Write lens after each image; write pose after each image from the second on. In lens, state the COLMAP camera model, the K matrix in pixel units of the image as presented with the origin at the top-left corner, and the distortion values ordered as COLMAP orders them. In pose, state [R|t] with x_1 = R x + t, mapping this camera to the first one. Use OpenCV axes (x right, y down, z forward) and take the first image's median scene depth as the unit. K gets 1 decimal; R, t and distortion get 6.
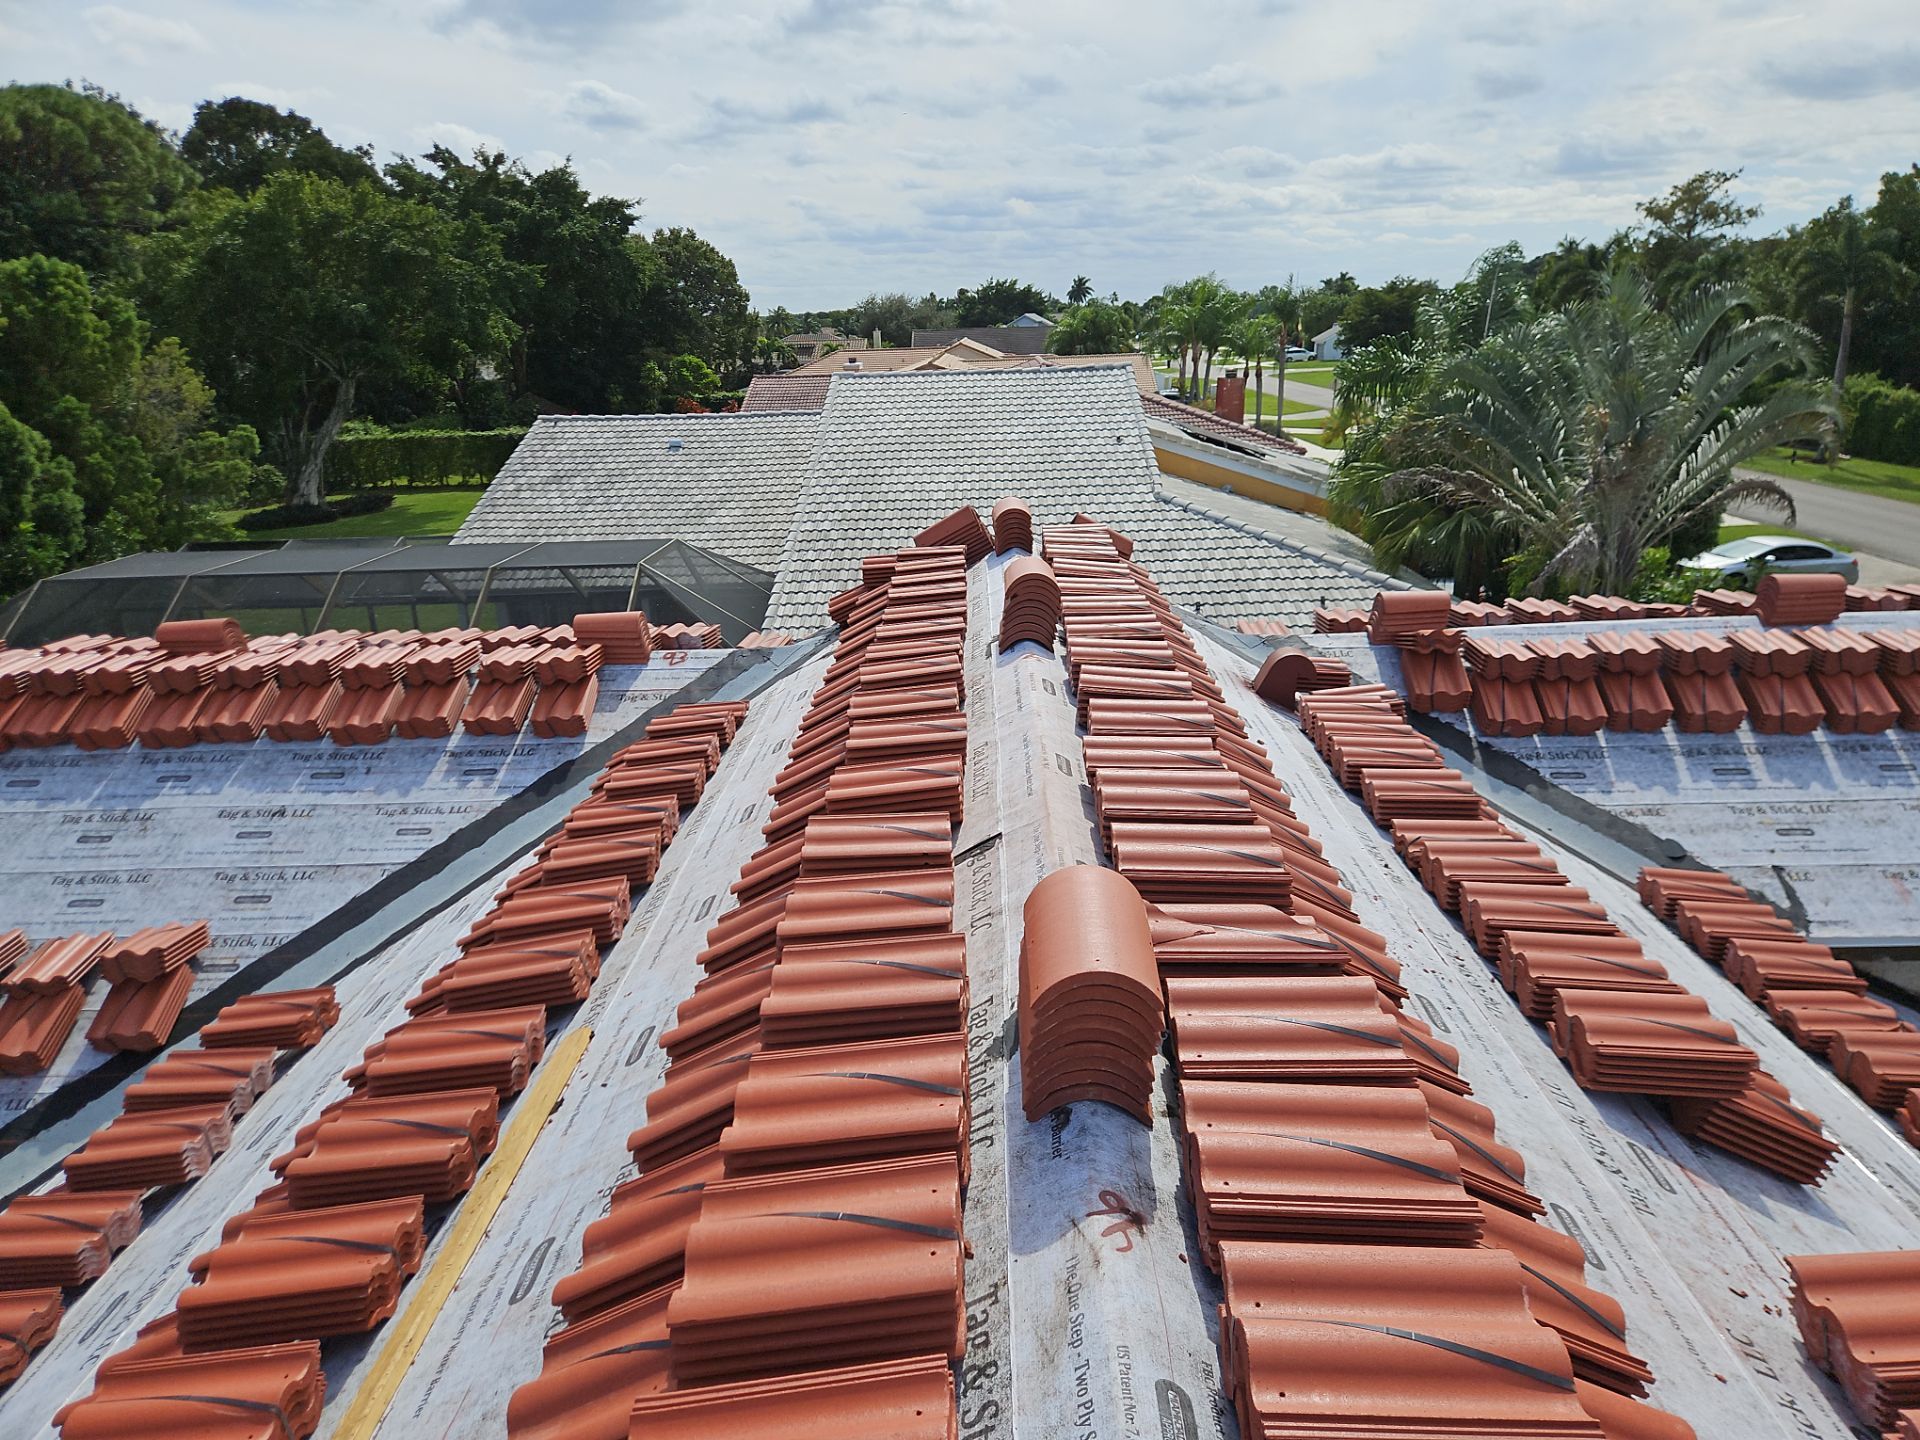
lens RADIAL K [[1288.0, 0, 960.0], [0, 1288.0, 720.0], [0, 0, 1]] dist [0.016707, -0.003056]
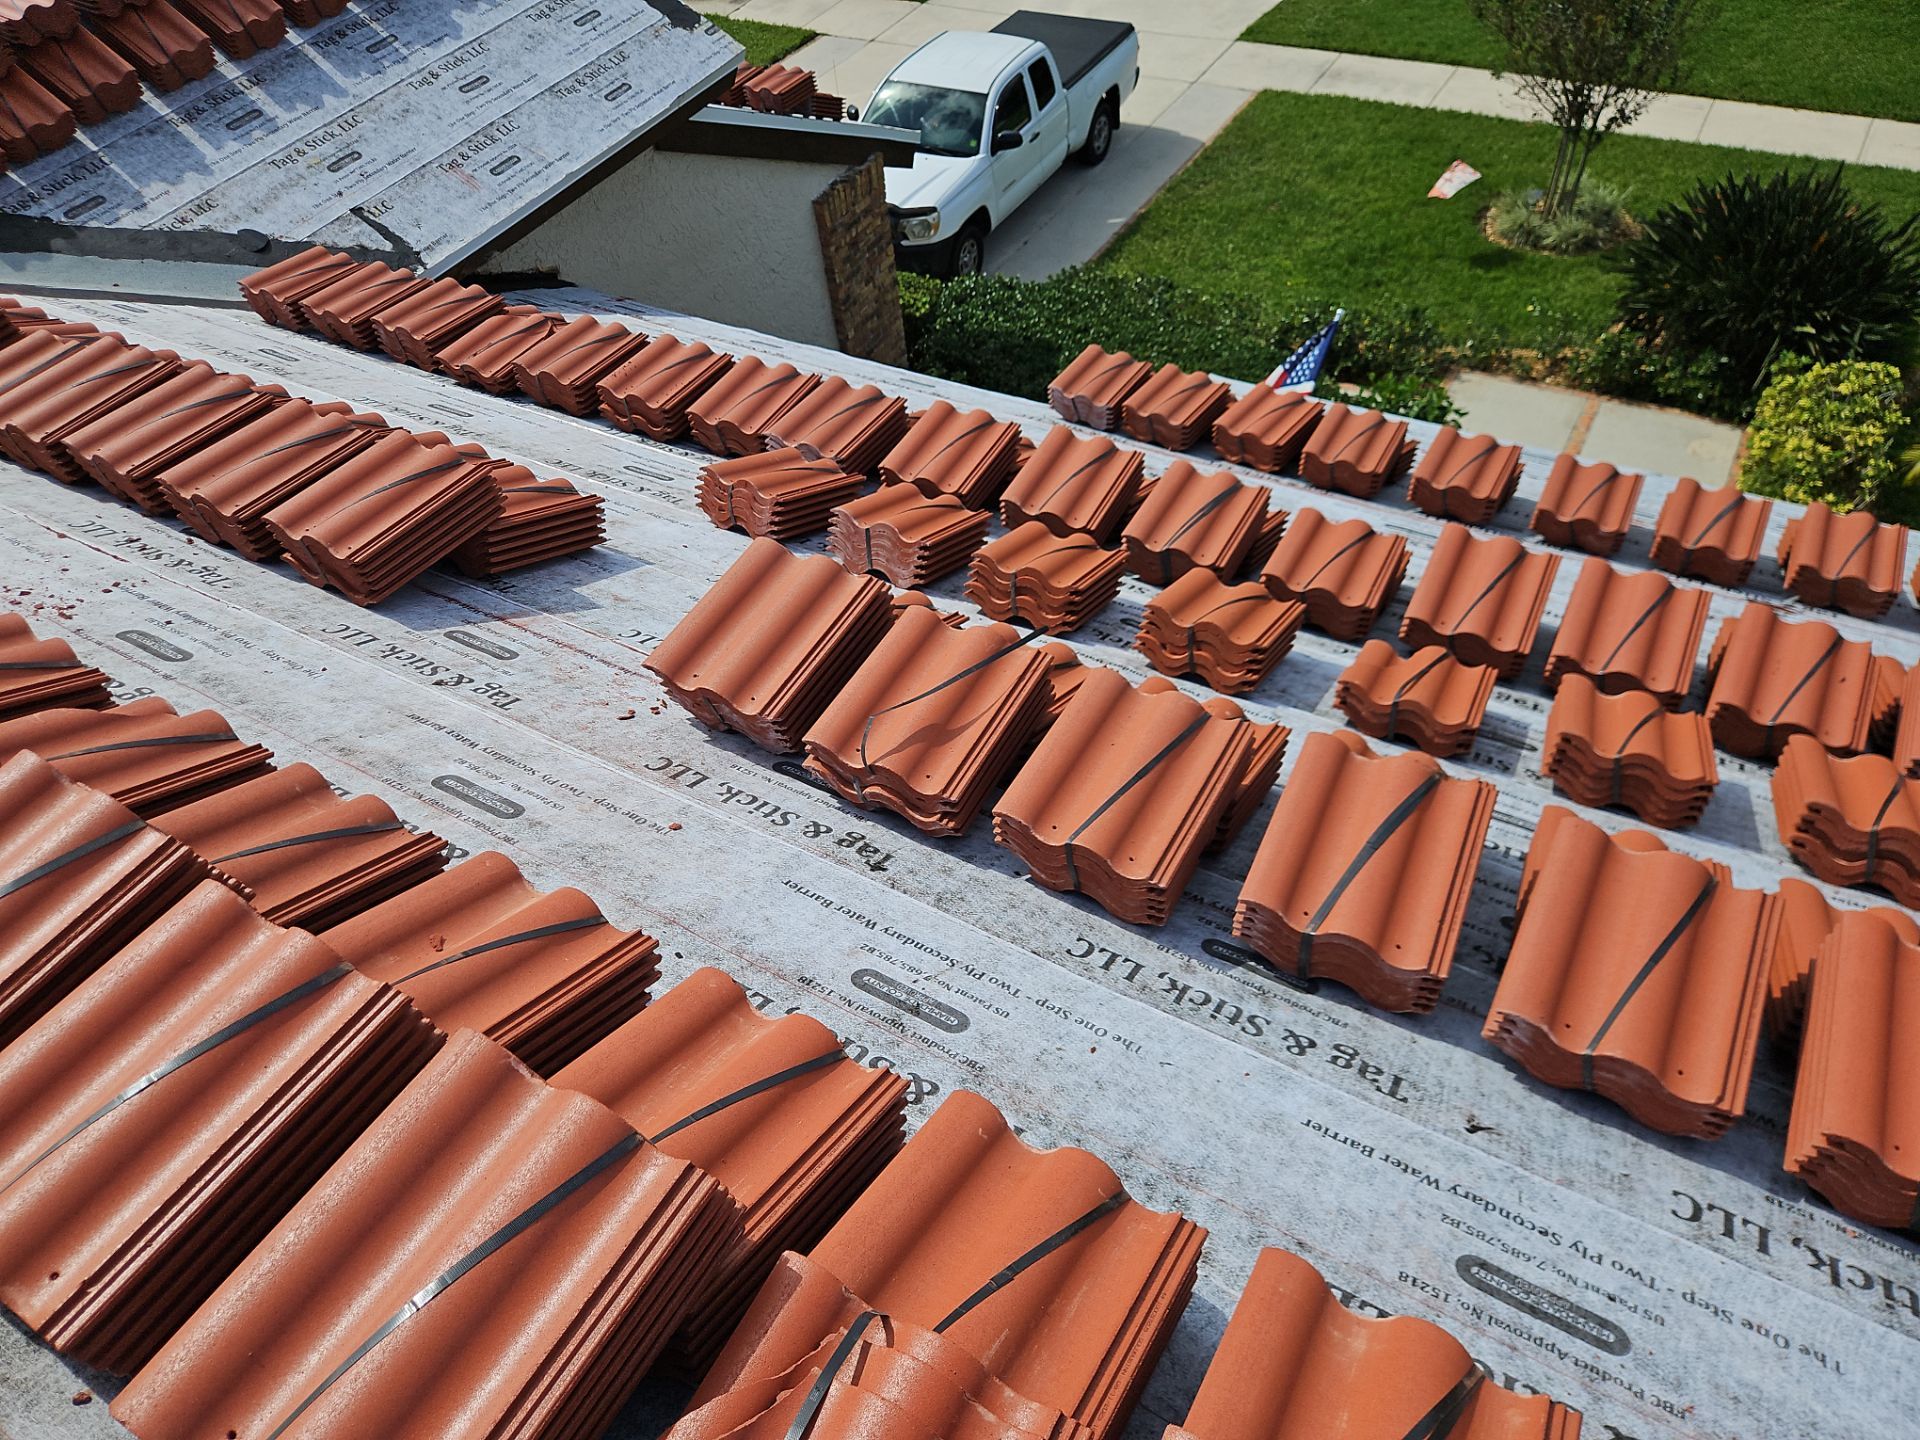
lens RADIAL K [[1288.0, 0, 960.0], [0, 1288.0, 720.0], [0, 0, 1]] dist [0.016707, -0.003056]
pose [[0.468368, -0.676133, 0.568750, 0.094269], [0.345707, 0.732642, 0.586278, -0.012662], [-0.813092, -0.077973, 0.576890, 0.139260]]
